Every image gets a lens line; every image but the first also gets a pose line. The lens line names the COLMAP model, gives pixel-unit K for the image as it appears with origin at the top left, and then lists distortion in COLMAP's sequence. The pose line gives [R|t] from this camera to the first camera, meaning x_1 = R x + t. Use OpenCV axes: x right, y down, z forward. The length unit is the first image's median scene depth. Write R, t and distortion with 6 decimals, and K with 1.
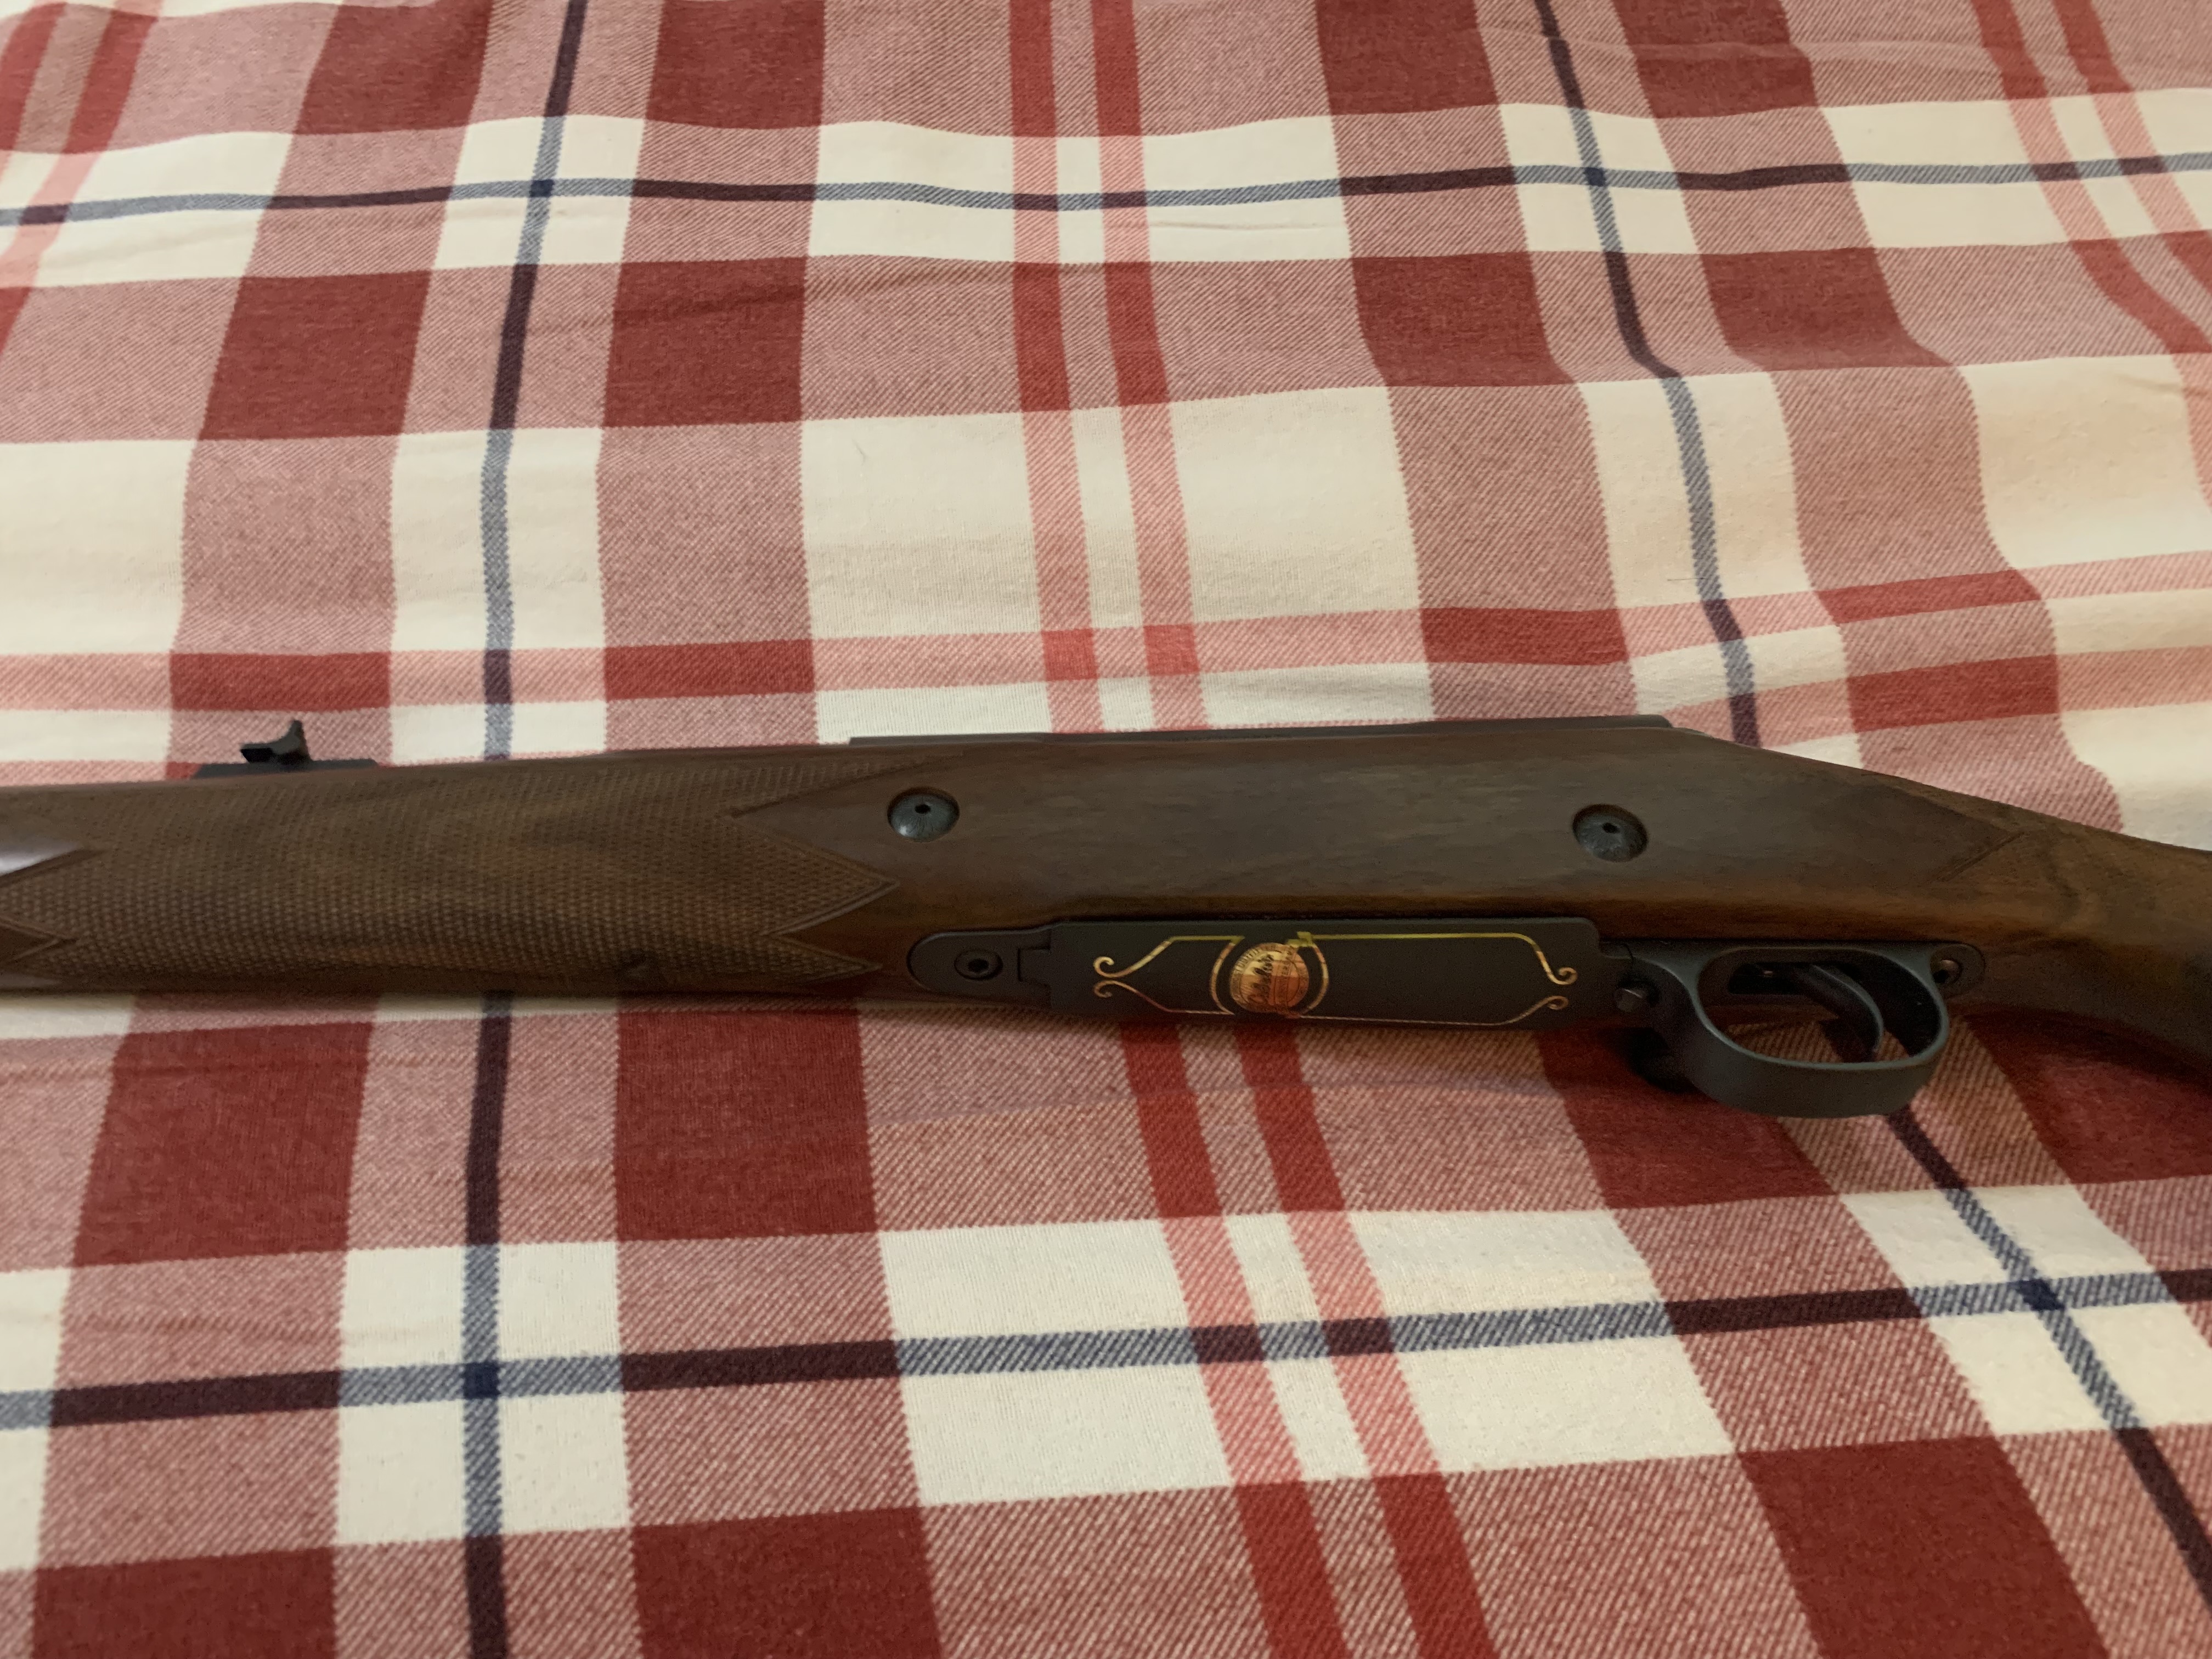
lens RADIAL K [[1788.1, 0, 1106.0], [0, 1788.1, 829.5], [0, 0, 1]] dist [-0.077605, 0.001305]
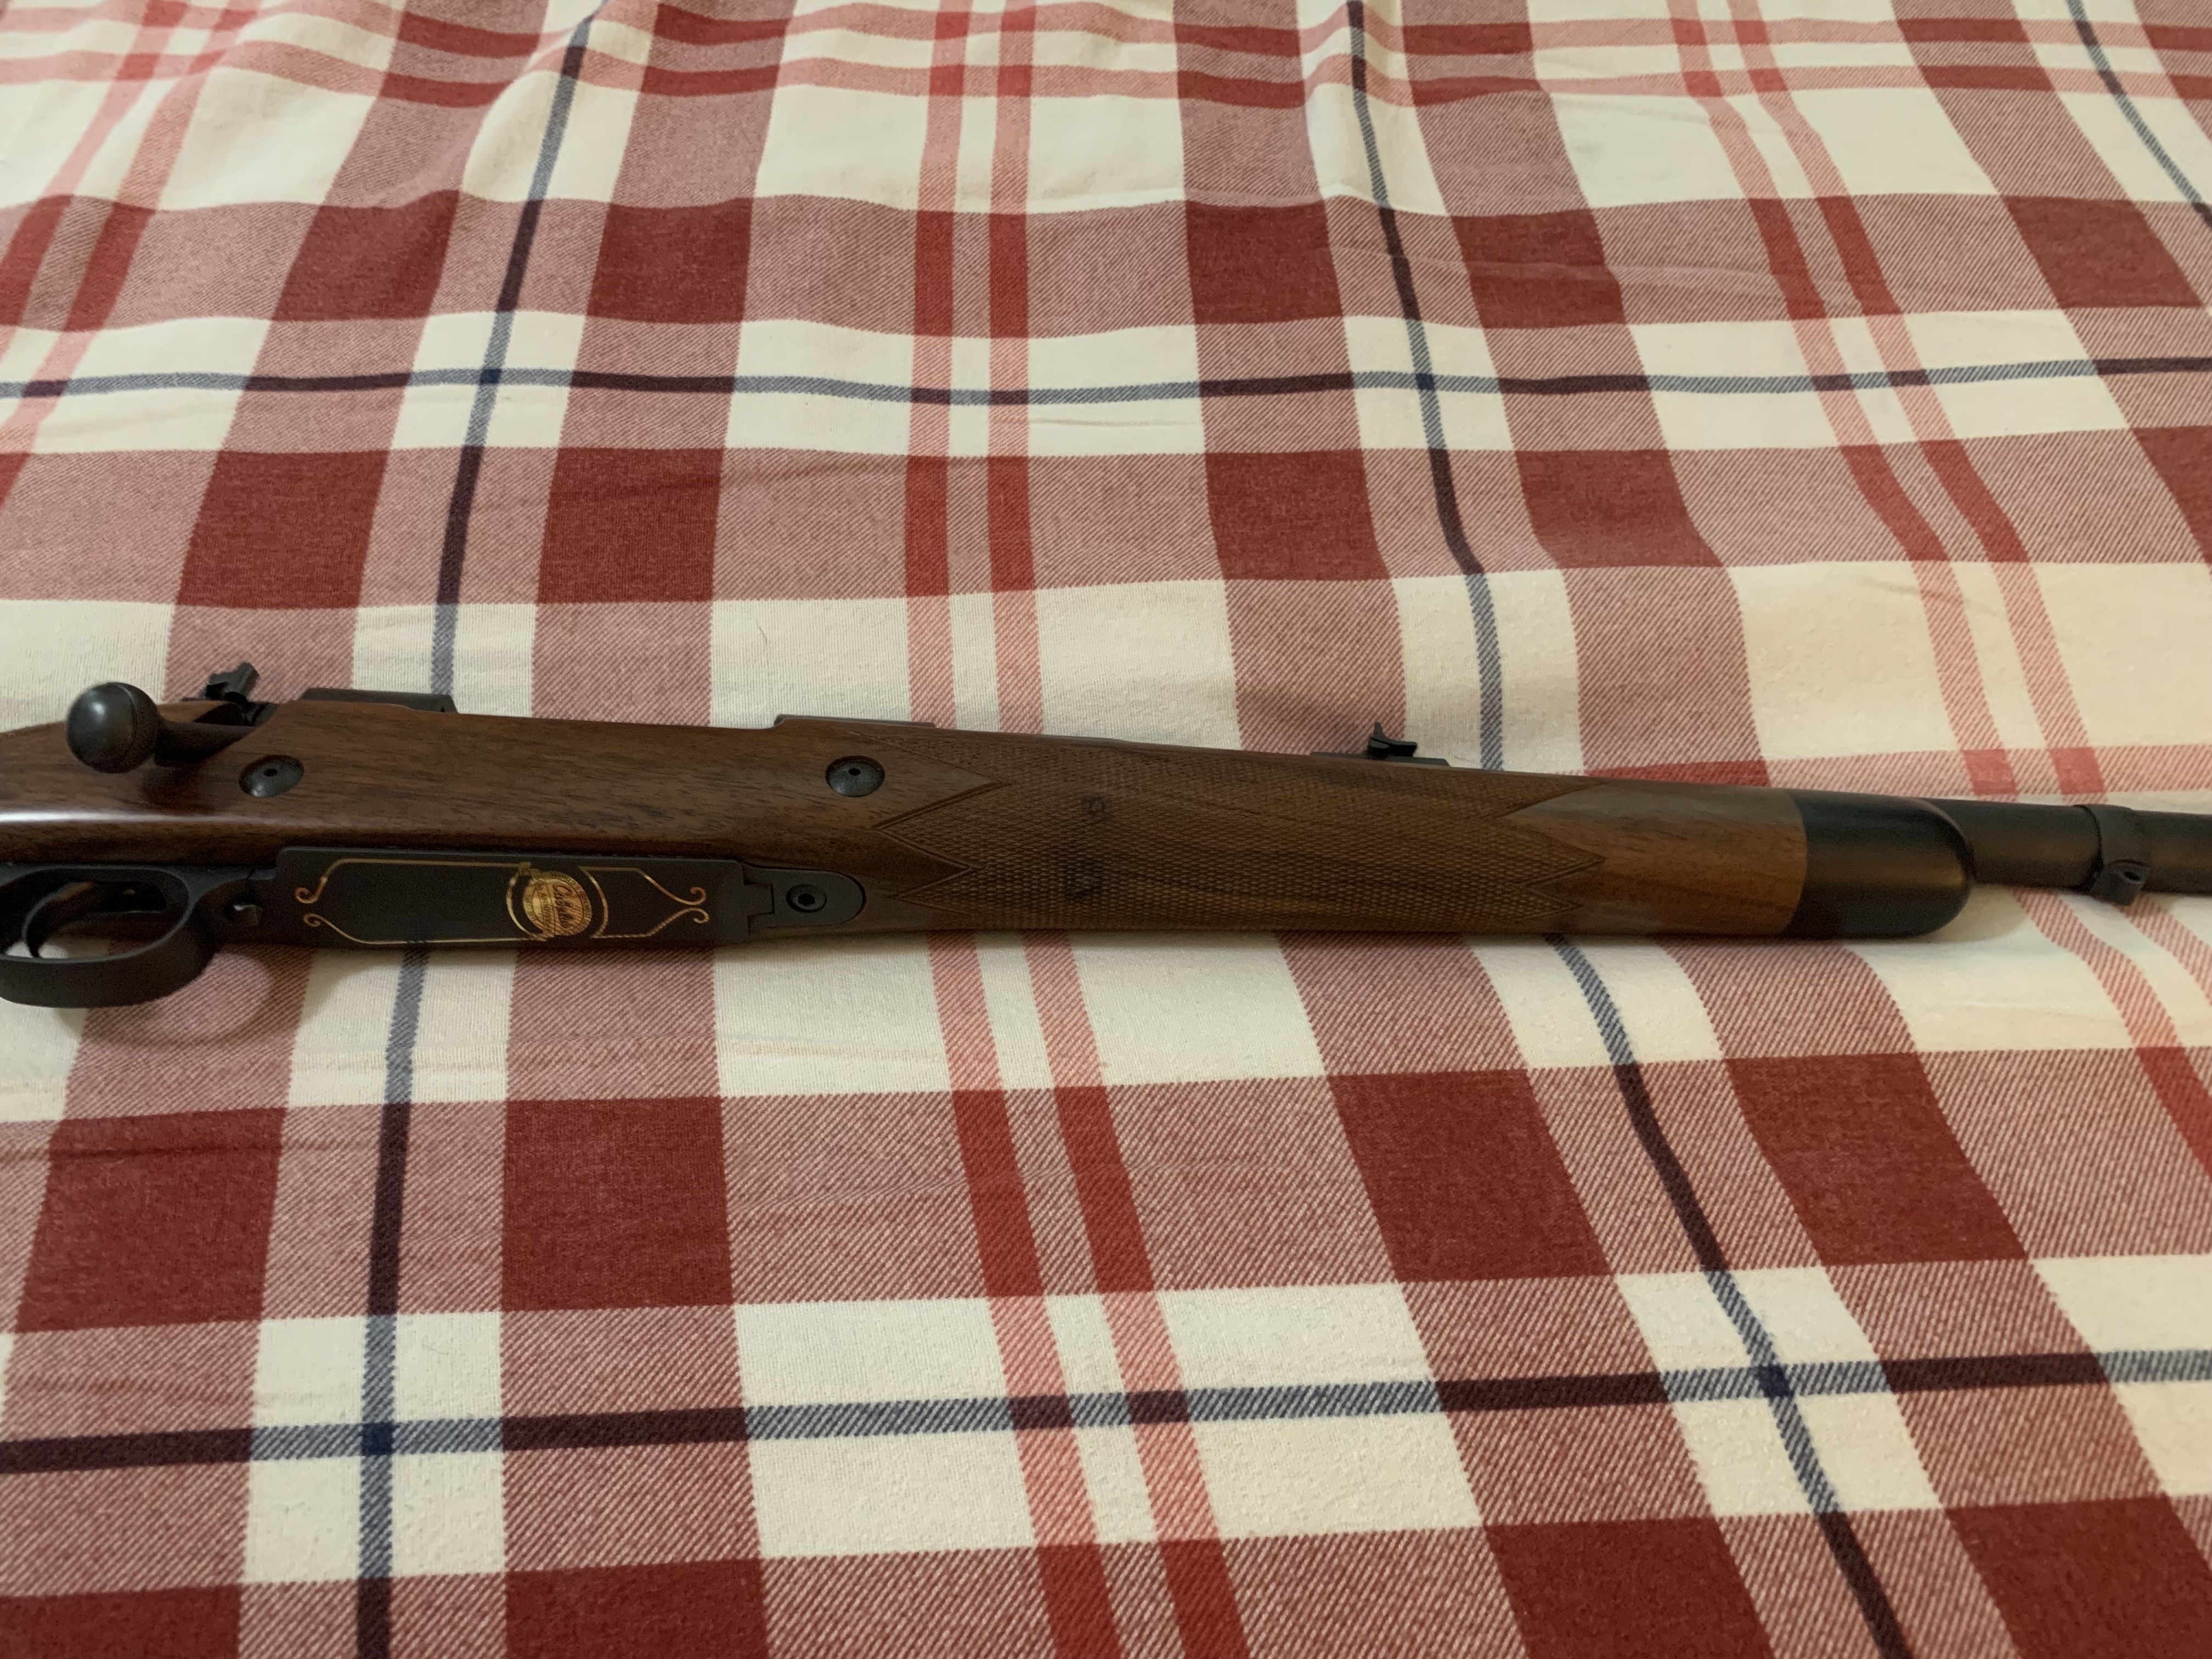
lens RADIAL K [[1724.6, 0, 1106.0], [0, 1724.6, 829.5], [0, 0, 1]] dist [-0.048293, -0.028814]
pose [[0.994910, 0.057791, 0.082543, -0.001501], [-0.055842, 0.998108, -0.025735, -0.061460], [-0.083874, 0.020994, 0.996255, -0.107533]]
